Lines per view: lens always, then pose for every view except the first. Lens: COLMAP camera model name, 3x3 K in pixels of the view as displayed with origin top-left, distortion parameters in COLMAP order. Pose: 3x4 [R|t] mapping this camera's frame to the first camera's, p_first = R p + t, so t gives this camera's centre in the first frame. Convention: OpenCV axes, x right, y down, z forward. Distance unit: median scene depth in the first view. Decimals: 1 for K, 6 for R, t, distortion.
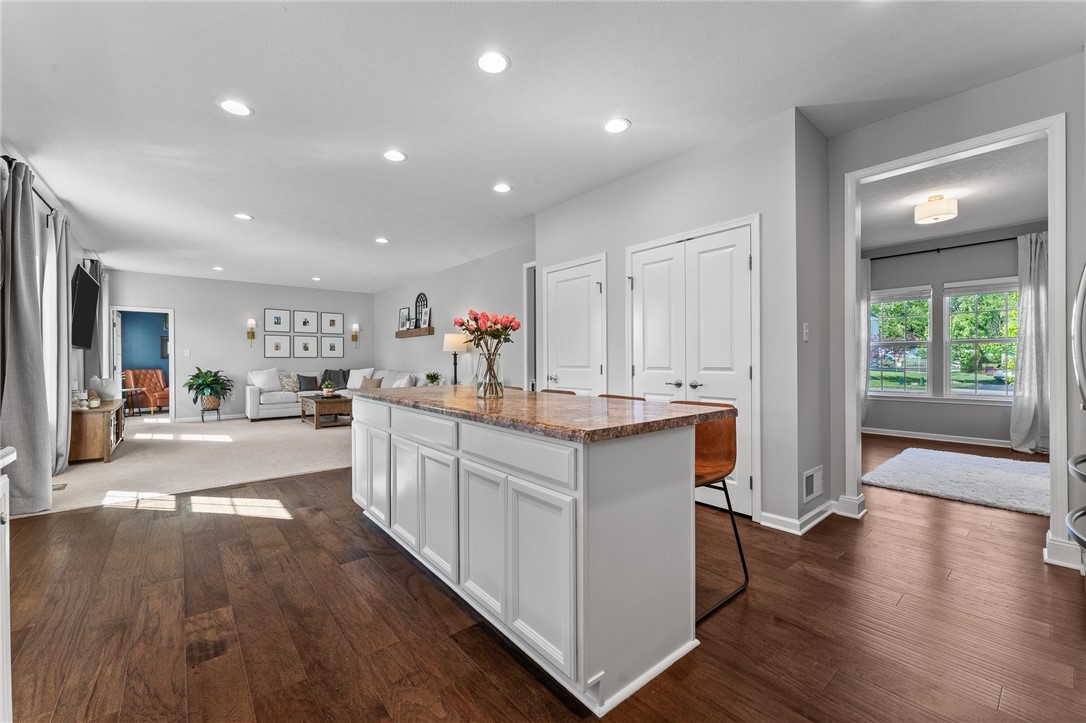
lens RADIAL K [[441.4, 0, 534.7], [0, 441.4, 360.5], [0, 0, 1]] dist [-0.001342, 0.001065]
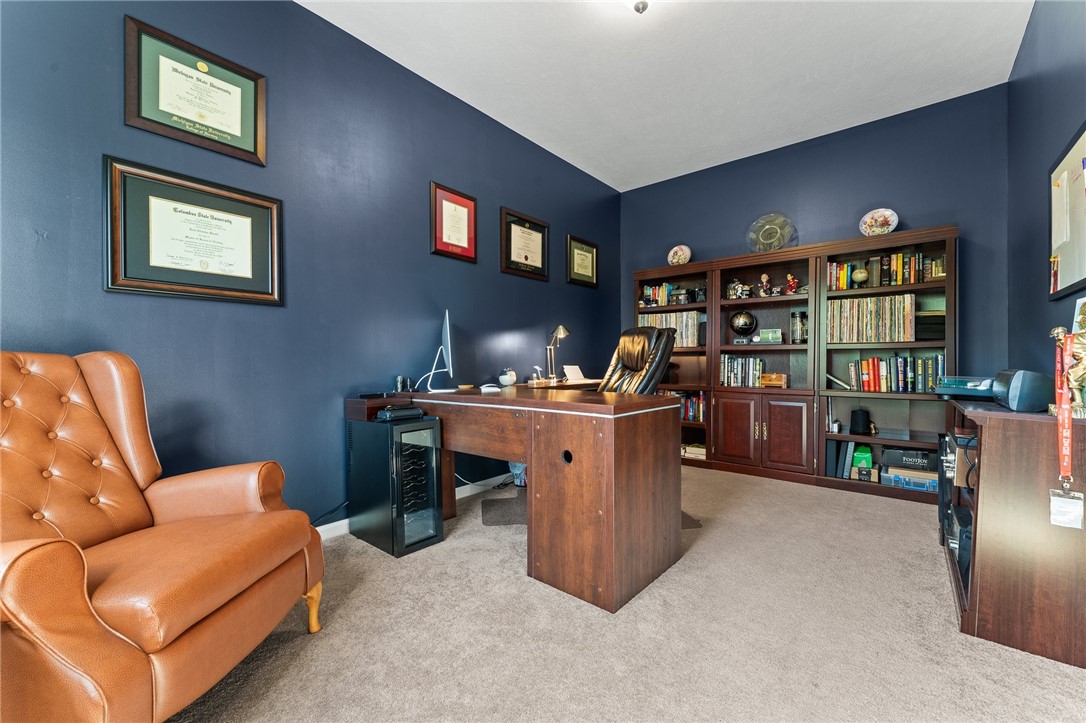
lens RADIAL K [[441.4, 0, 542.6], [0, 441.4, 361.4], [0, 0, 1]] dist [-0.001342, 0.001065]
pose [[0.983351, 0.006599, 0.181595, -0.890978], [-0.007099, 0.999973, 0.002100, 0.025789], [-0.181576, -0.003355, 0.983371, 1.004604]]
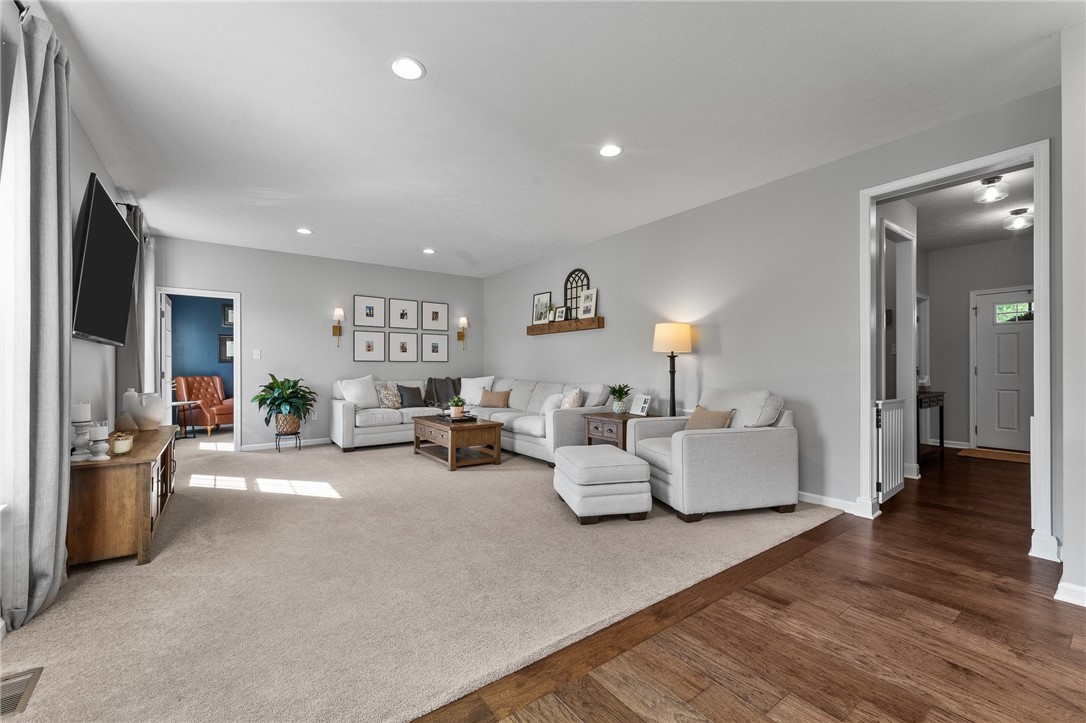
lens RADIAL K [[441.4, 0, 531.2], [0, 441.4, 365.2], [0, 0, 1]] dist [-0.001342, 0.001065]
pose [[0.997595, 0.003525, -0.069218, -0.287773], [-0.003727, 0.999989, -0.002795, 0.001002], [0.069208, 0.003046, 0.997598, 0.307869]]
